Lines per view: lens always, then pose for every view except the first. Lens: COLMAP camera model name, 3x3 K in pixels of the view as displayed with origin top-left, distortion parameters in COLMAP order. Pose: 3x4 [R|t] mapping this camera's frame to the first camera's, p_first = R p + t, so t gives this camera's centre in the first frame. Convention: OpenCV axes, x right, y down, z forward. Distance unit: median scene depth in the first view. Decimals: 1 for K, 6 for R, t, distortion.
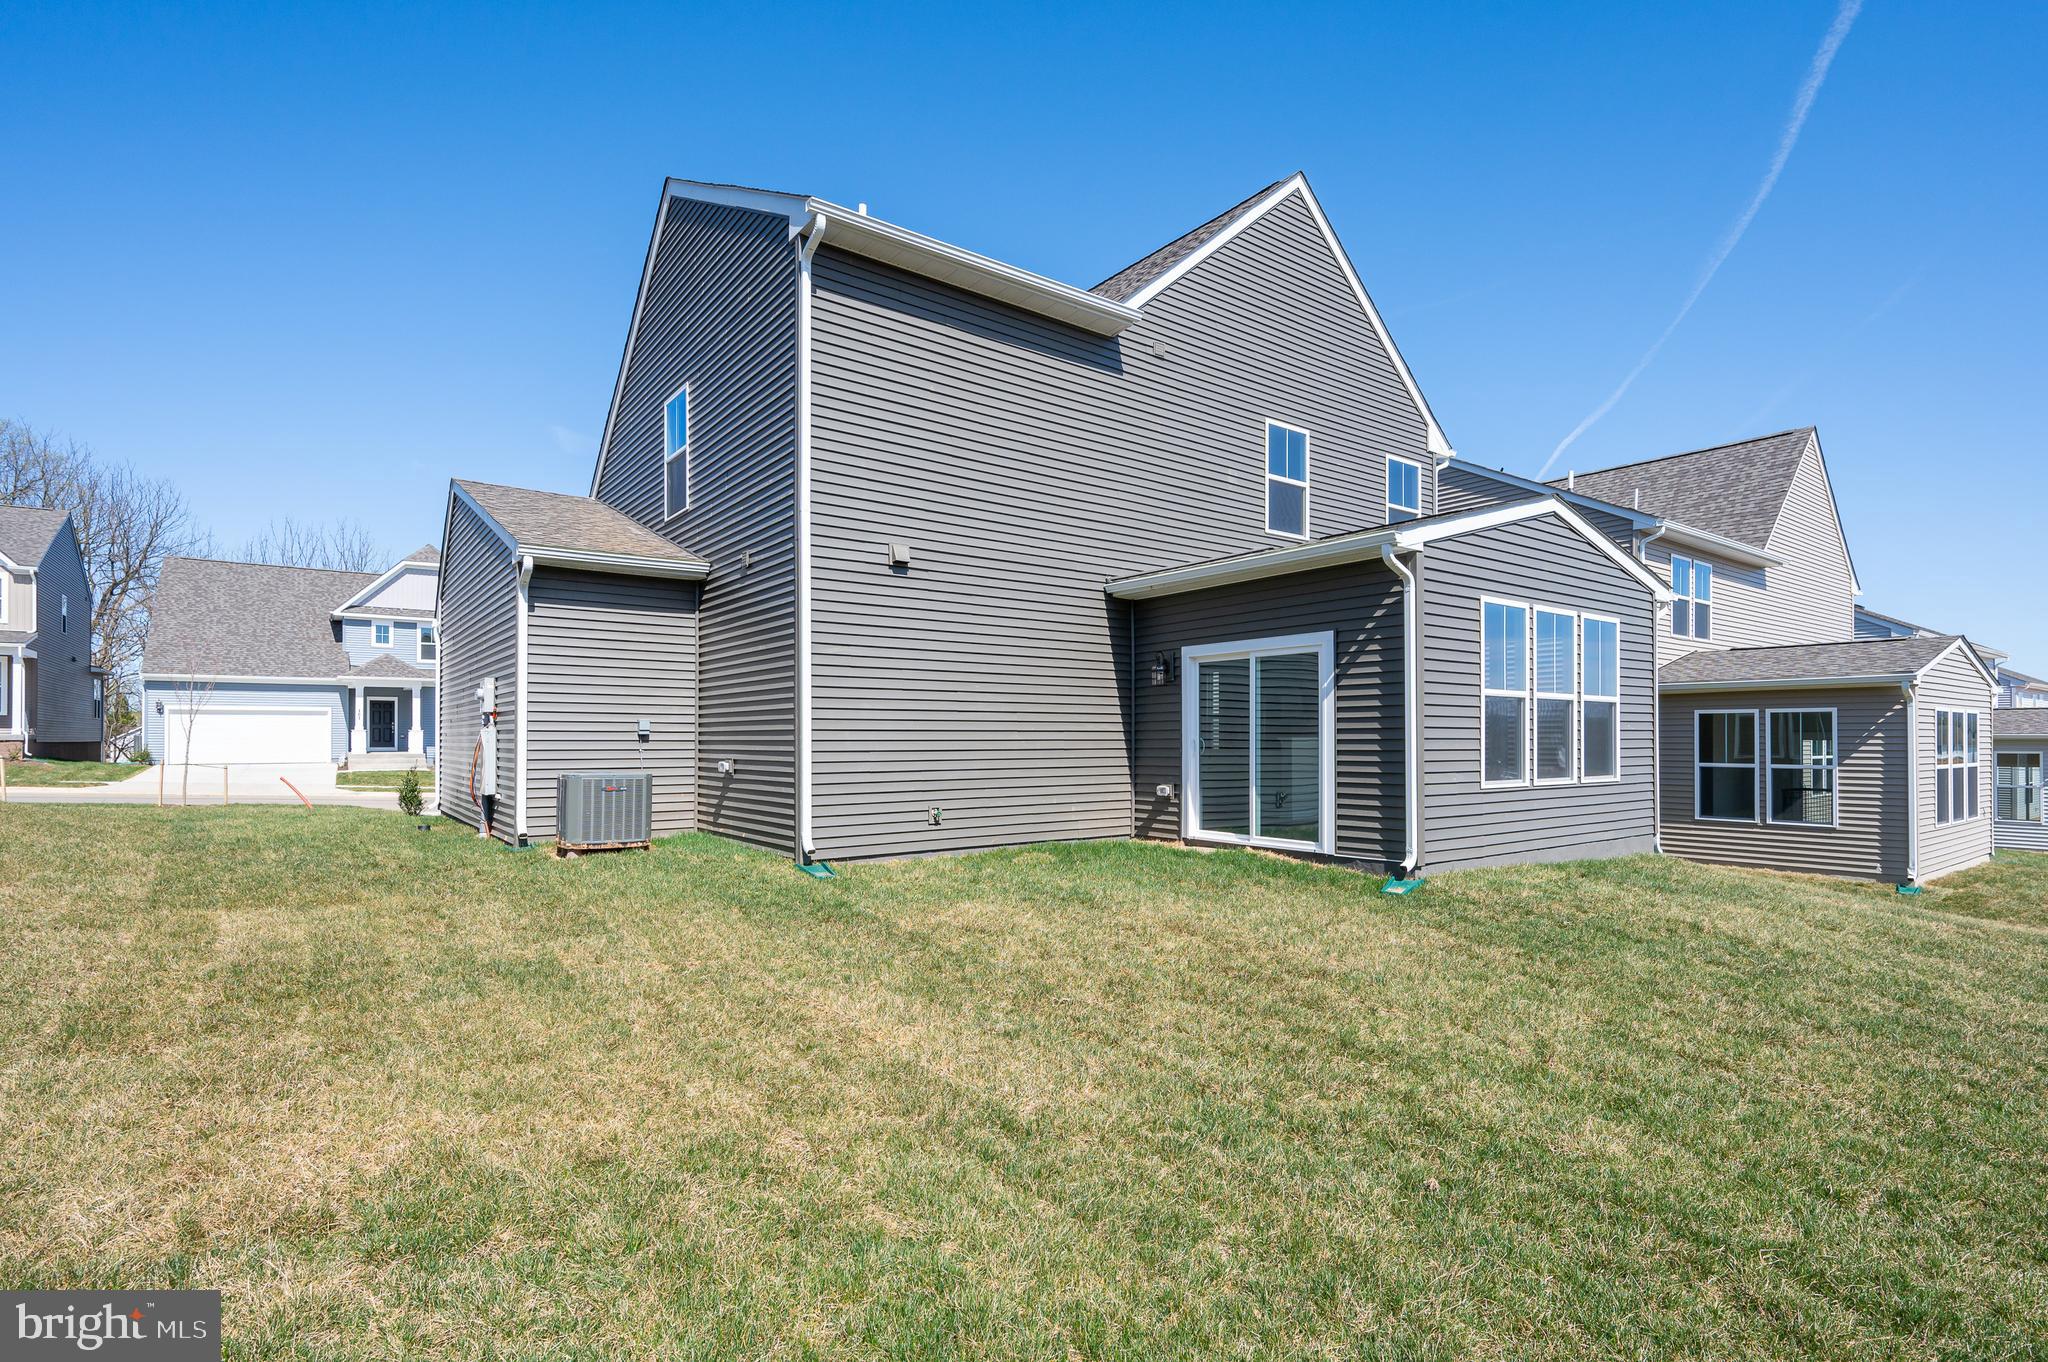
lens RADIAL K [[977.7, 0, 1028.6], [0, 977.7, 738.6], [0, 0, 1]] dist [-0.000364, -0.000124]
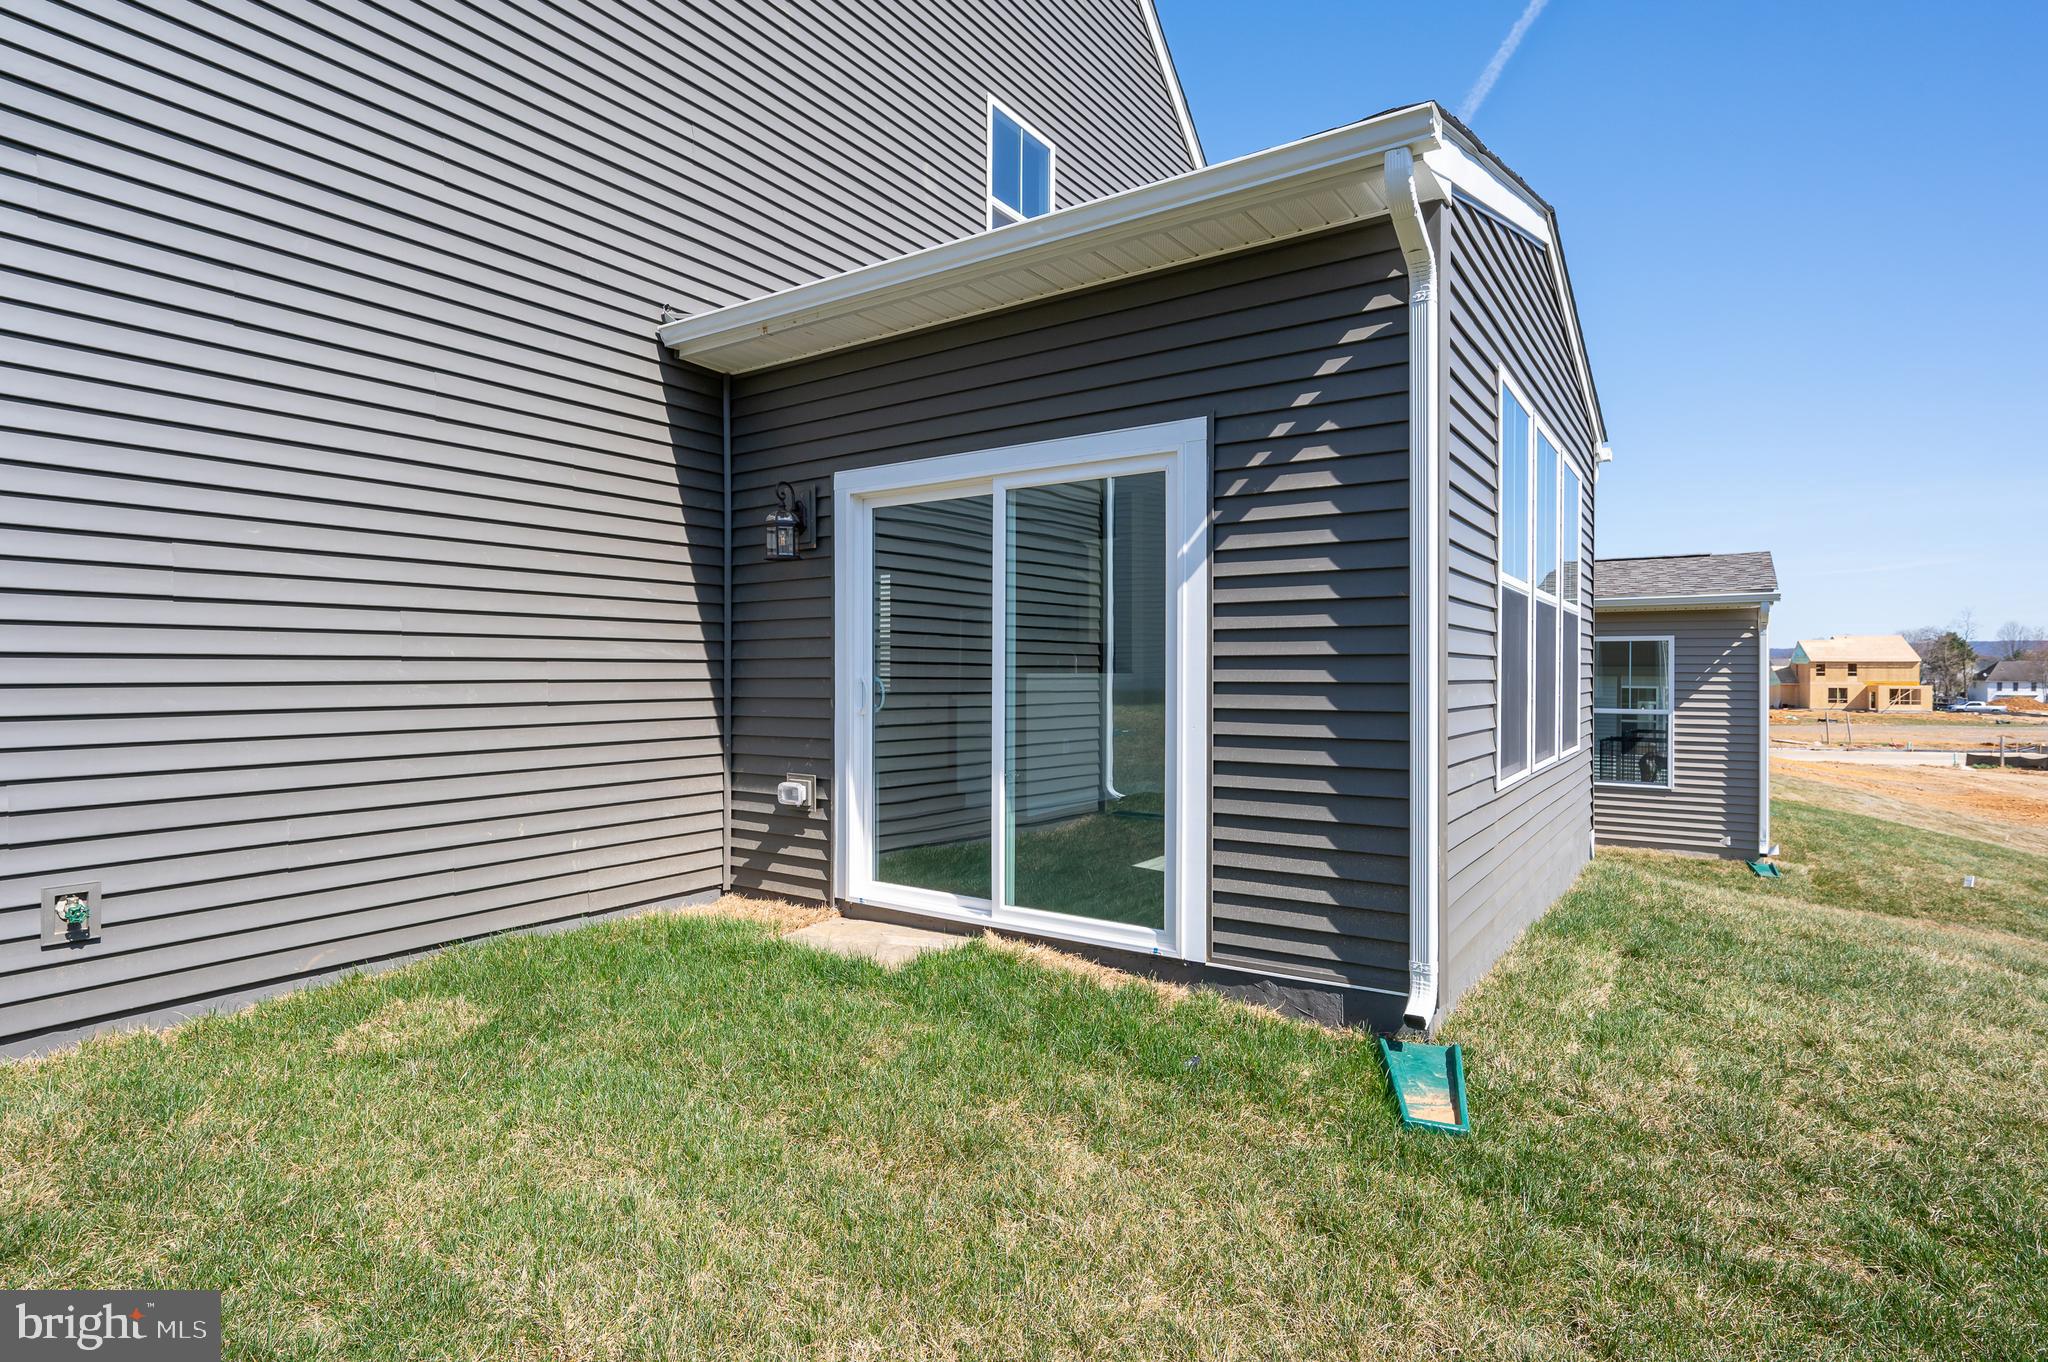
lens RADIAL K [[962.5, 0, 995.0], [0, 962.5, 676.1], [0, 0, 1]] dist [-0.000129, -0.000451]
pose [[0.949038, 0.000233, 0.315160, 0.085661], [-0.002223, 0.999980, 0.005957, -0.003352], [-0.315153, -0.006354, 0.949020, 0.547039]]
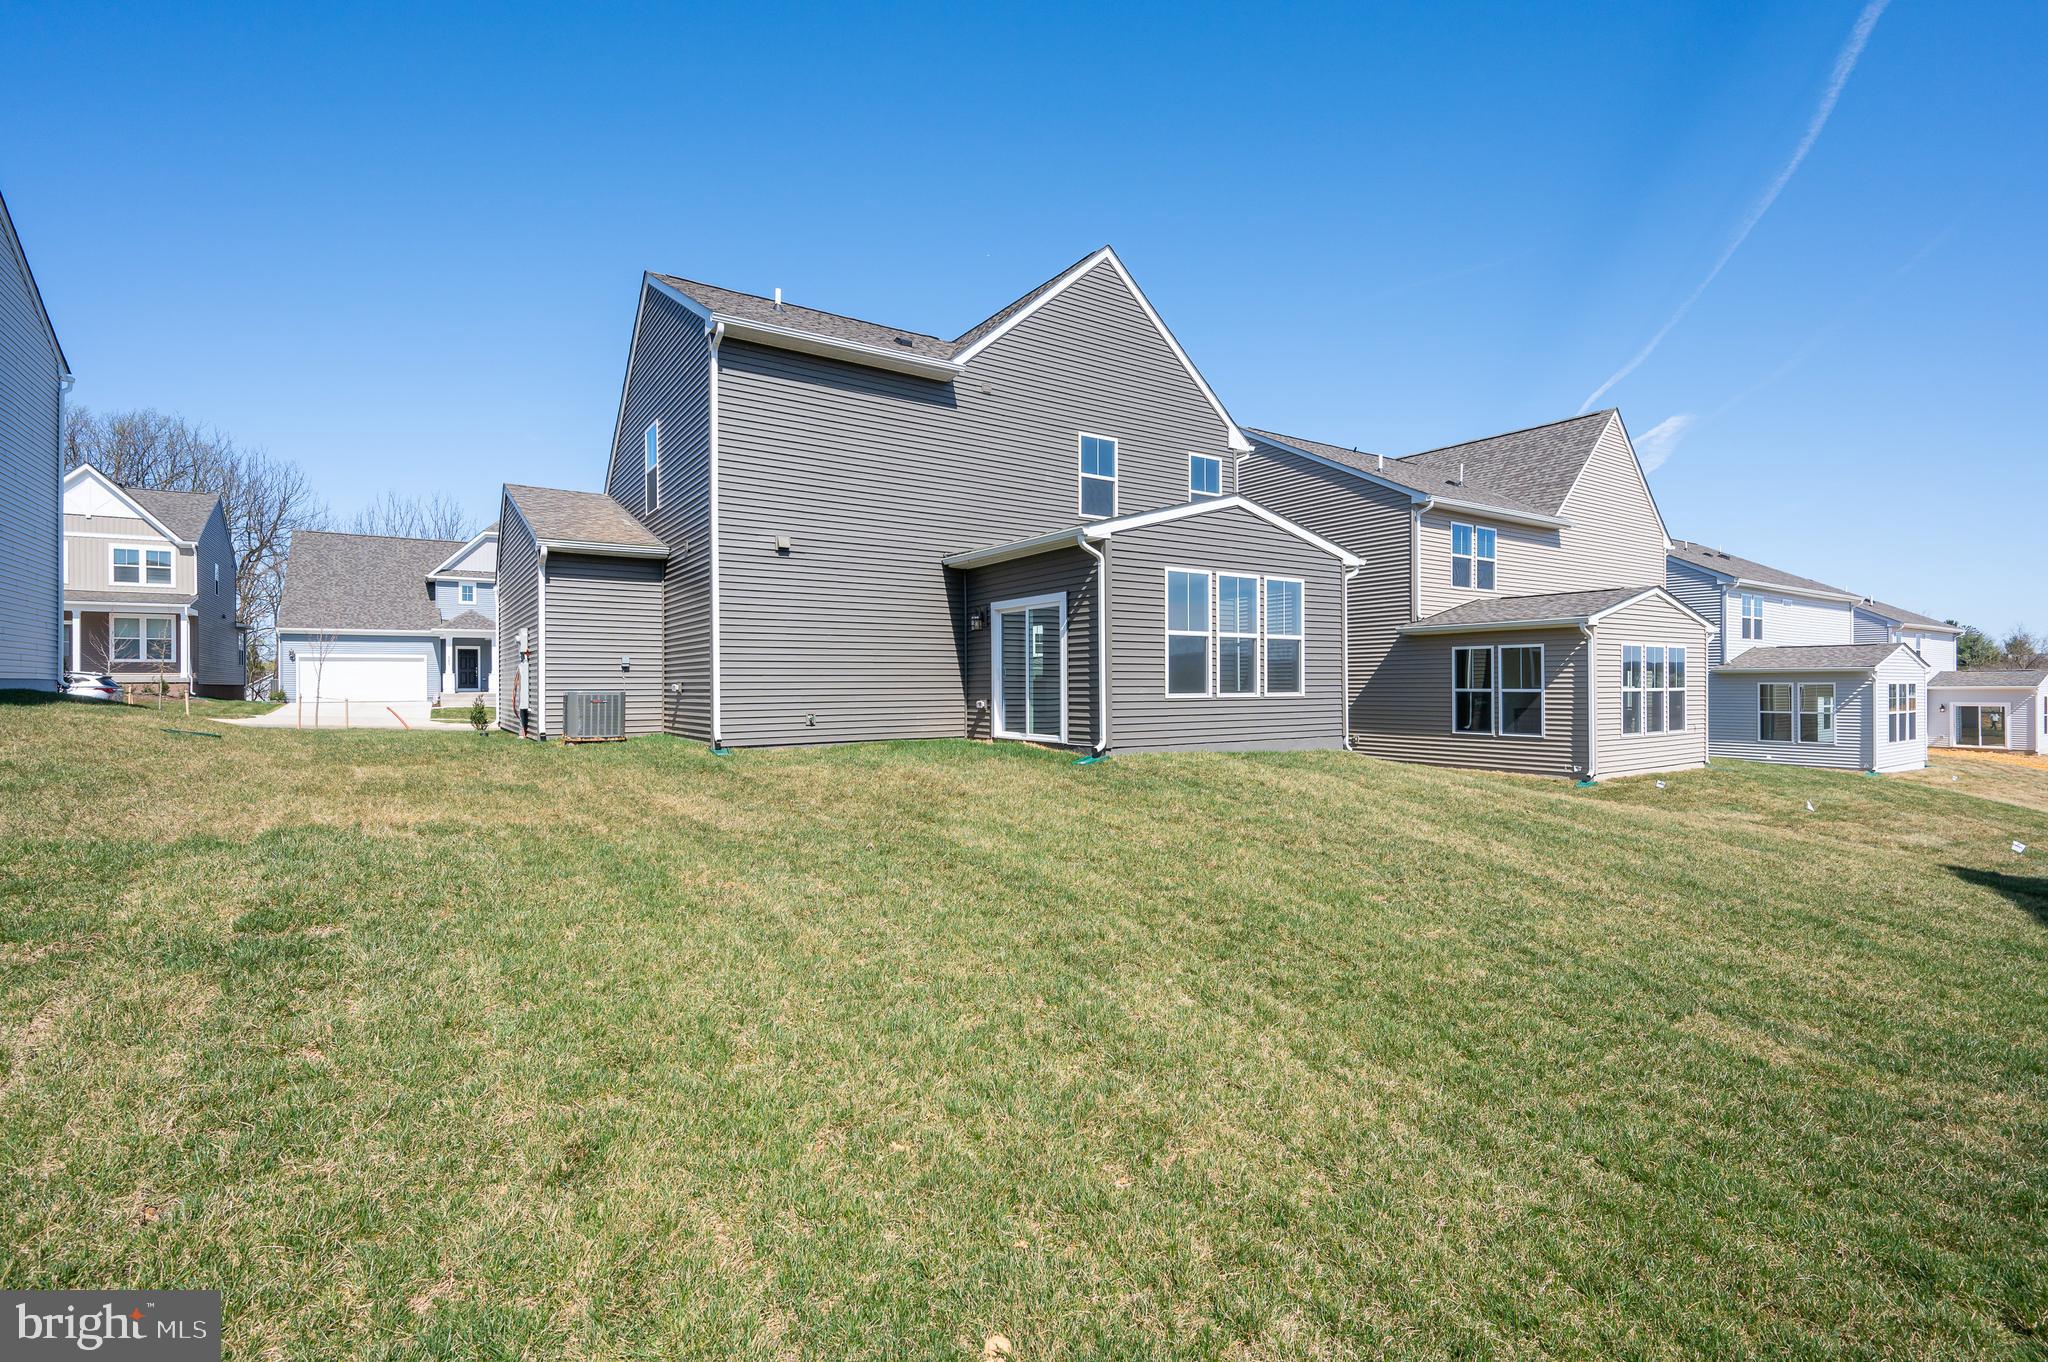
lens RADIAL K [[977.7, 0, 1031.7], [0, 977.7, 693.7], [0, 0, 1]] dist [-0.000364, -0.000124]
pose [[0.997531, -0.002990, -0.070157, 0.308067], [0.003462, 0.999972, 0.006601, 0.028486], [0.070135, -0.006827, 0.997514, -0.402374]]
